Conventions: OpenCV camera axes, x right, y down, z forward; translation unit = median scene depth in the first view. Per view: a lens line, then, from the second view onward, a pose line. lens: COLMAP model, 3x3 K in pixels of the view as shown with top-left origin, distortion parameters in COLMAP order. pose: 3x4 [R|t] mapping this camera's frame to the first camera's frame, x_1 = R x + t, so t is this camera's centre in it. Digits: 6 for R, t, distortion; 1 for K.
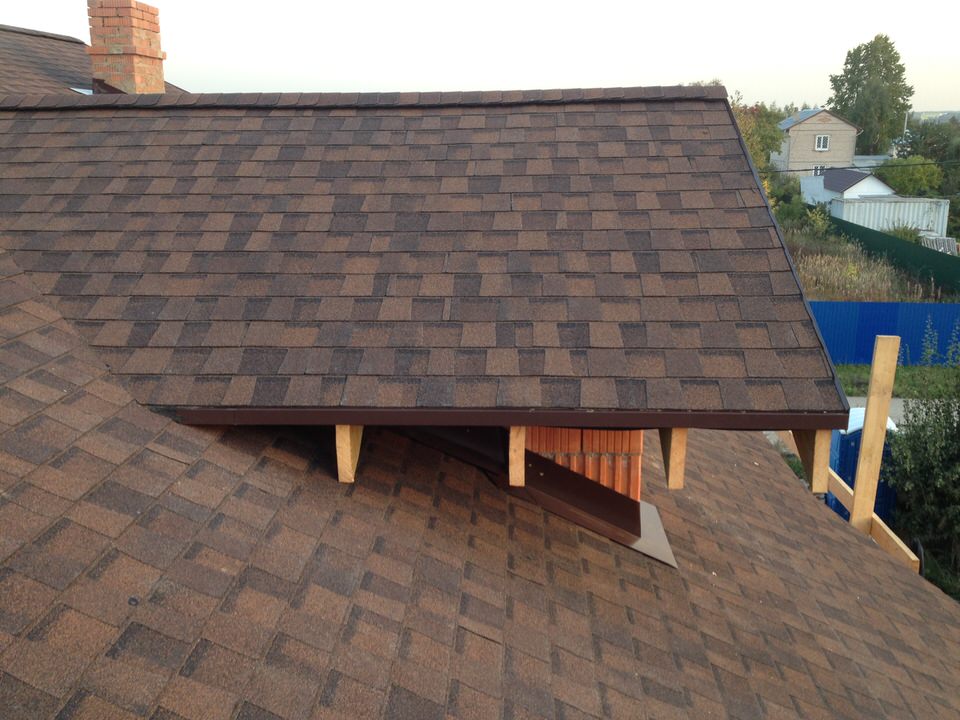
lens RADIAL K [[907.5, 0, 480.0], [0, 907.5, 360.0], [0, 0, 1]] dist [0.170339, -0.379909]
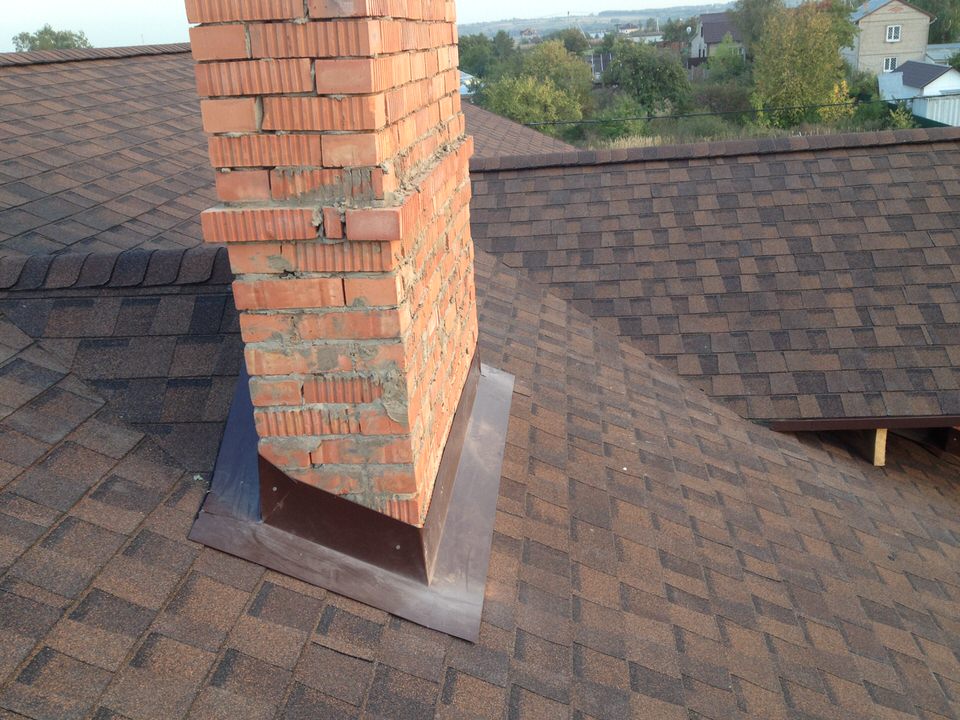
lens RADIAL K [[918.5, 0, 480.0], [0, 918.5, 360.0], [0, 0, 1]] dist [0.177953, -0.448531]
pose [[0.997705, -0.045087, -0.050524, -0.558852], [0.049623, 0.994479, 0.092460, -0.159569], [0.046076, -0.094755, 0.994434, -0.376801]]
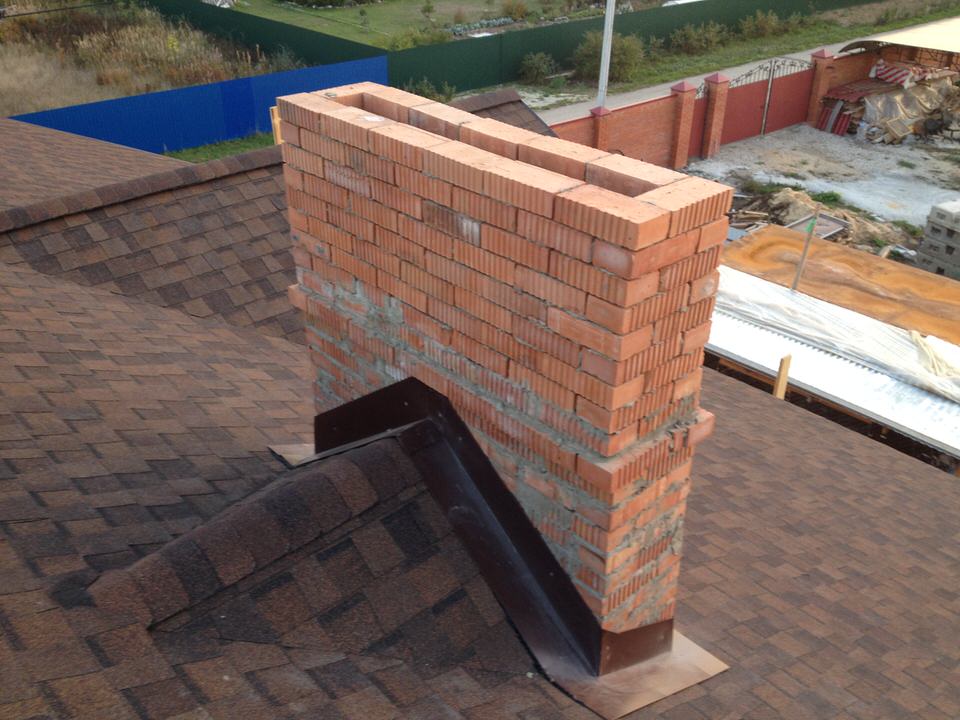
lens RADIAL K [[907.5, 0, 480.0], [0, 907.5, 360.0], [0, 0, 1]] dist [0.170339, -0.379909]
pose [[0.688862, -0.358920, 0.629798, -1.171864], [0.170115, 0.924596, 0.340856, -0.502946], [-0.704649, -0.127665, 0.697977, -0.198449]]
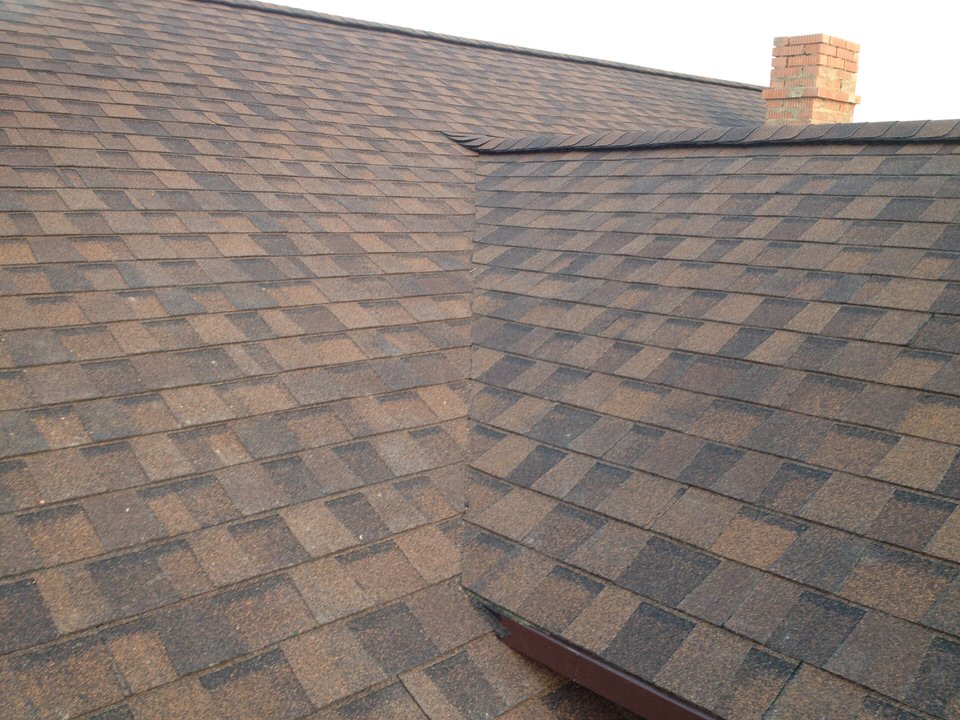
lens RADIAL K [[907.5, 0, 480.0], [0, 907.5, 360.0], [0, 0, 1]] dist [0.170339, -0.379909]
pose [[0.718959, 0.152509, -0.678115, 0.025791], [-0.201093, 0.979546, 0.007096, -0.084740], [0.665327, 0.131263, 0.734922, 0.425062]]
